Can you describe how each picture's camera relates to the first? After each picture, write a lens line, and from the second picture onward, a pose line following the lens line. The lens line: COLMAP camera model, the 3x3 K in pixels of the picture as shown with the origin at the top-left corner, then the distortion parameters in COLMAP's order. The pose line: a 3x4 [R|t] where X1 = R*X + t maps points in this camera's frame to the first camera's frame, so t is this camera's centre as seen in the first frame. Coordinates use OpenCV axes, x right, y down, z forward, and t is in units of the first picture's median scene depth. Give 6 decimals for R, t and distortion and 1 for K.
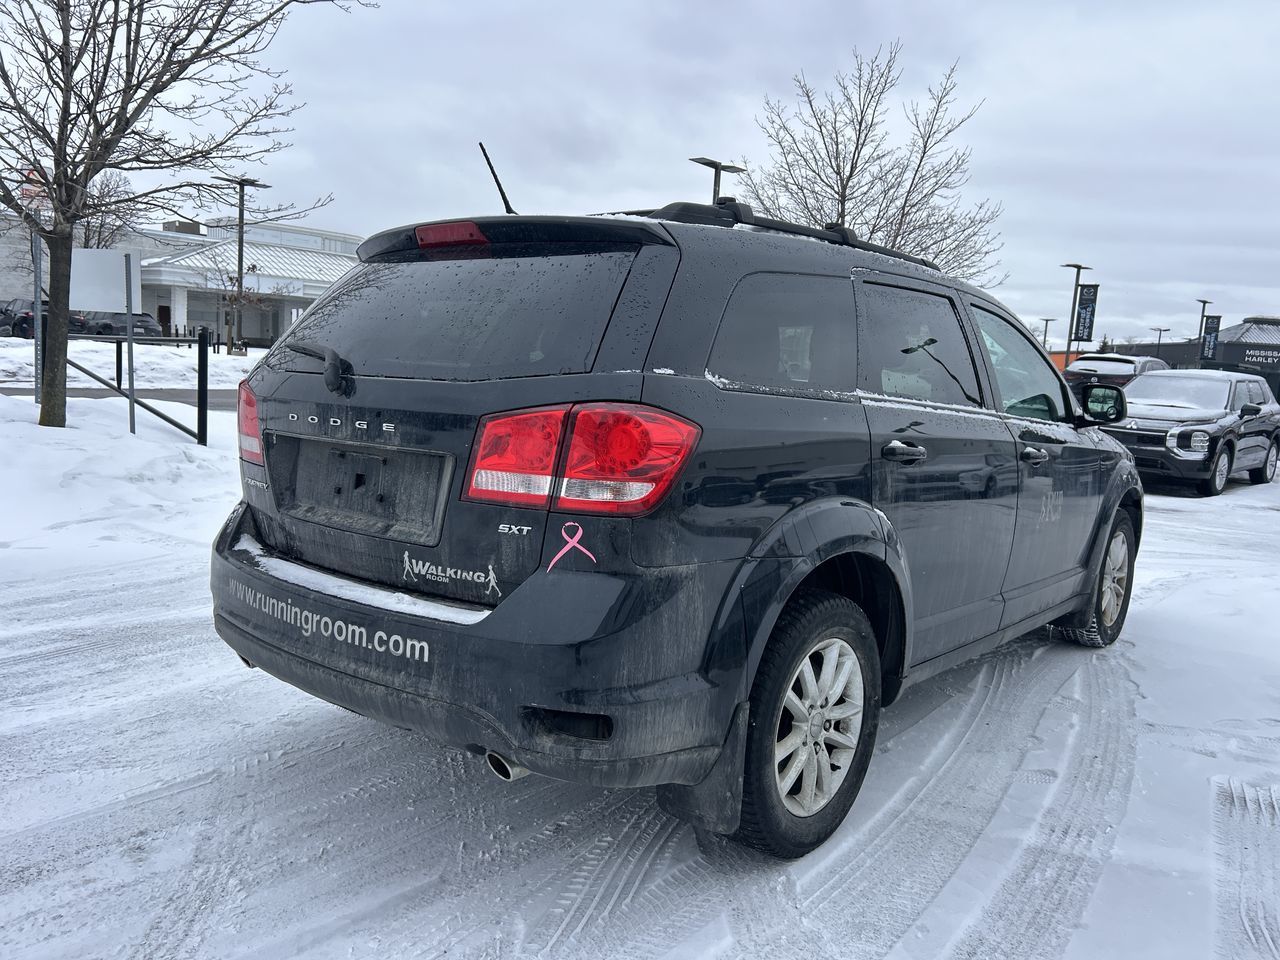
lens RADIAL K [[962.3, 0, 629.9], [0, 962.3, 474.8], [0, 0, 1]] dist [0.051472, -0.053395]
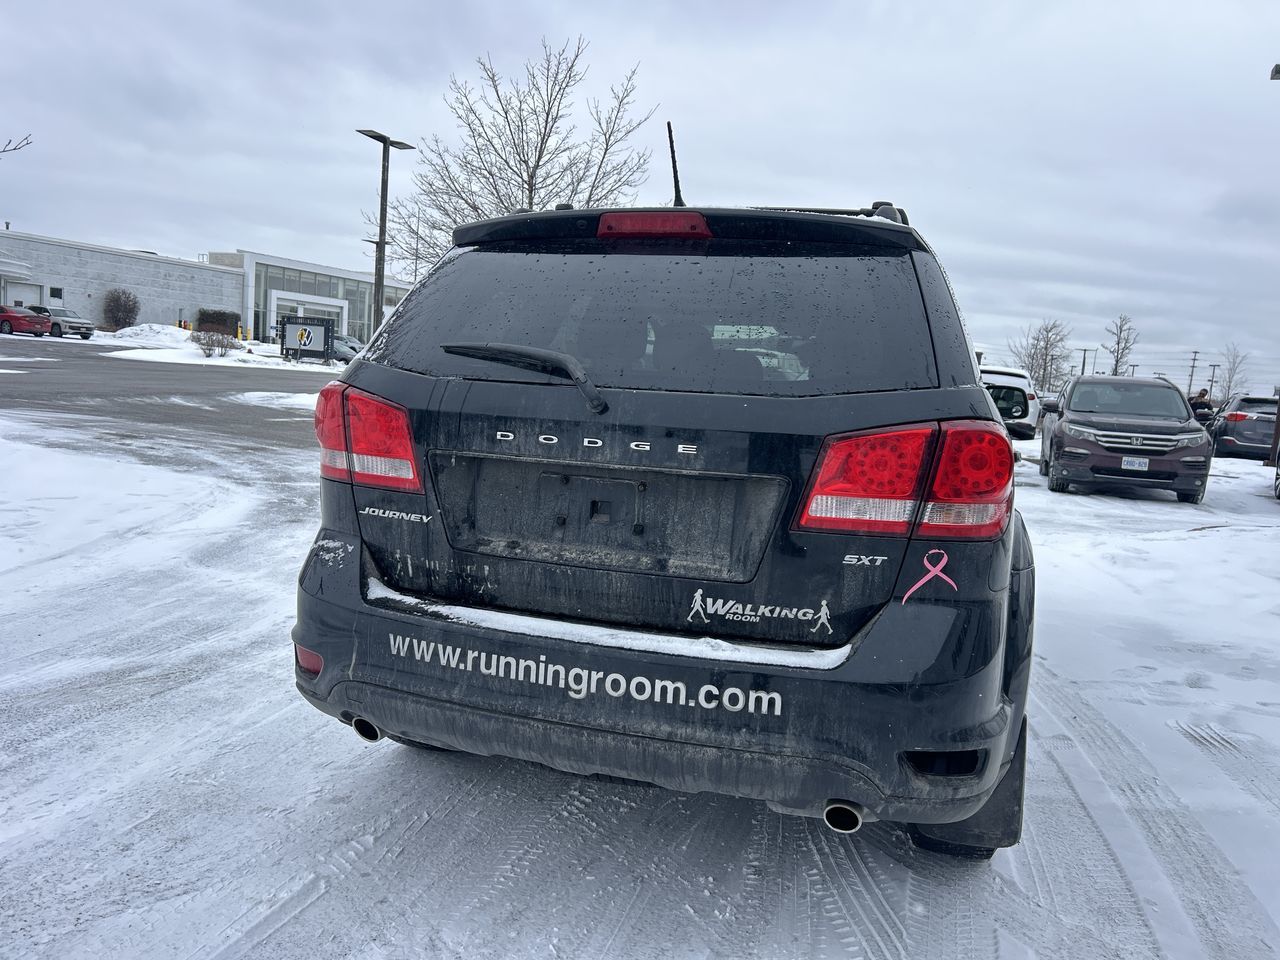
lens RADIAL K [[962.3, 0, 630.6], [0, 962.3, 474.1], [0, 0, 1]] dist [0.051472, -0.053395]
pose [[0.925847, -0.030330, 0.376679, -0.610728], [0.024264, 0.999488, 0.020840, -0.044916], [-0.377118, -0.010155, 0.926110, 0.213751]]
